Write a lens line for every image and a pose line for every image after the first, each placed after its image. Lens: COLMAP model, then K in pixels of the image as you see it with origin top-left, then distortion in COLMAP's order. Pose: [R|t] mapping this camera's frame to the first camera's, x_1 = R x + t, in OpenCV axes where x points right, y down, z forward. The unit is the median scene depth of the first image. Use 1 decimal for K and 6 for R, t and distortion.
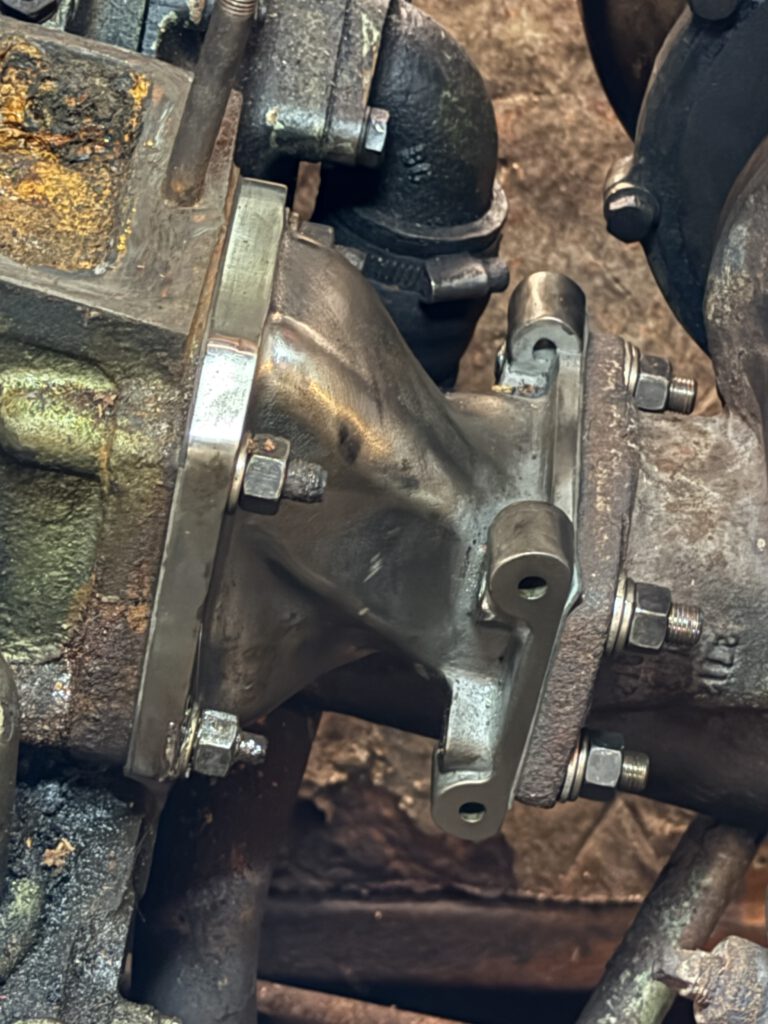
lens RADIAL K [[3154.7, 0, 392.6], [0, 3154.7, 507.4], [0, 0, 1]] dist [0.082852, 0.000000]
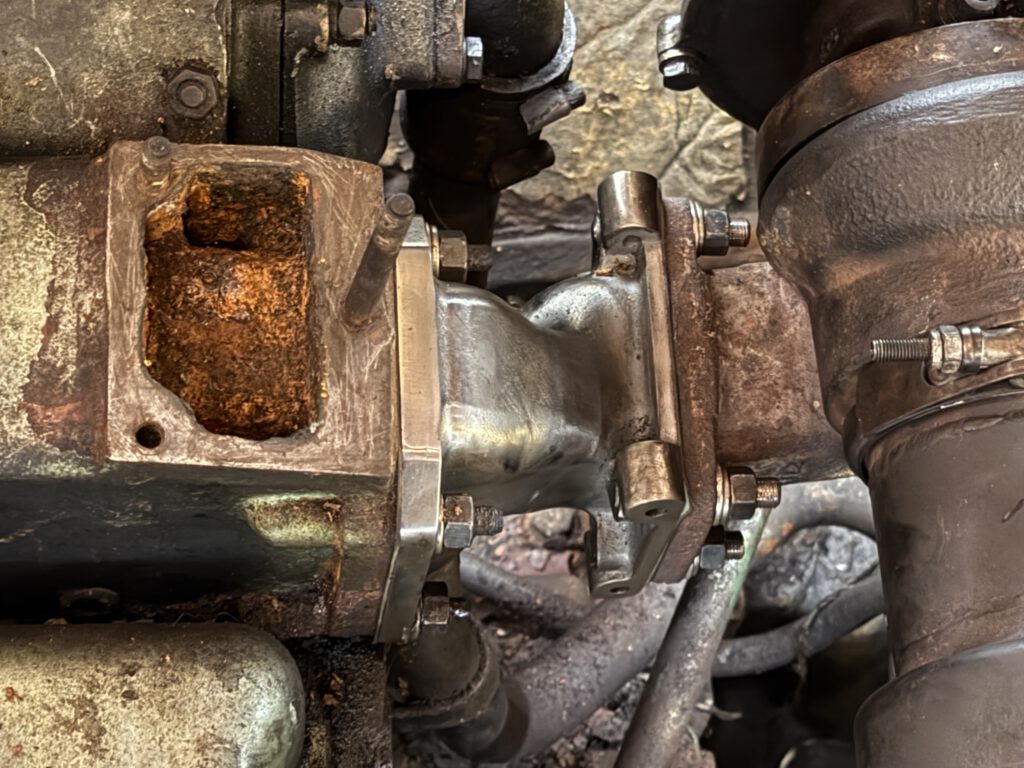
lens RADIAL K [[2535.6, 0, 510.8], [0, 2535.6, 384.5], [0, 0, 1]] dist [0.085601, 0.000000]
pose [[0.990120, -0.140128, -0.005225, -0.003650], [0.126398, 0.875731, 0.465960, -0.509962], [-0.060719, -0.462016, 0.884790, 0.068156]]
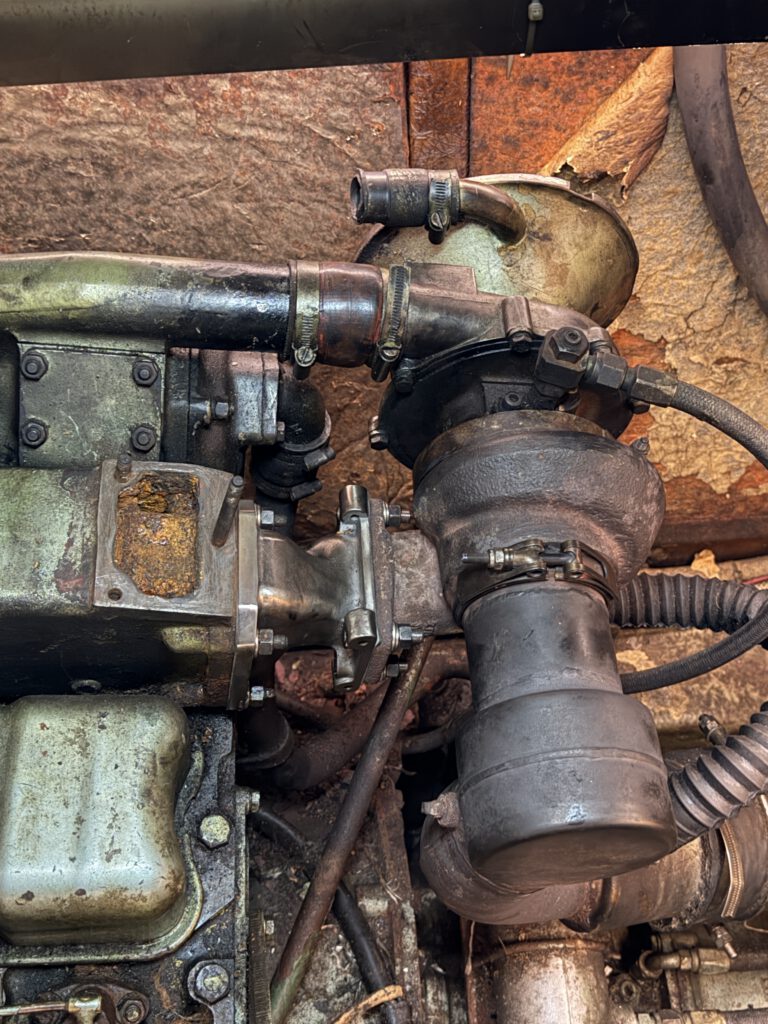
lens RADIAL K [[1229.0, 0, 384.9], [0, 1229.0, 506.3], [0, 0, 1]] dist [0.086414, 0.000000]
pose [[0.990180, -0.128011, 0.056182, 0.016720], [0.100197, 0.930111, 0.353347, -0.450900], [-0.097488, -0.344248, 0.933804, 0.017382]]
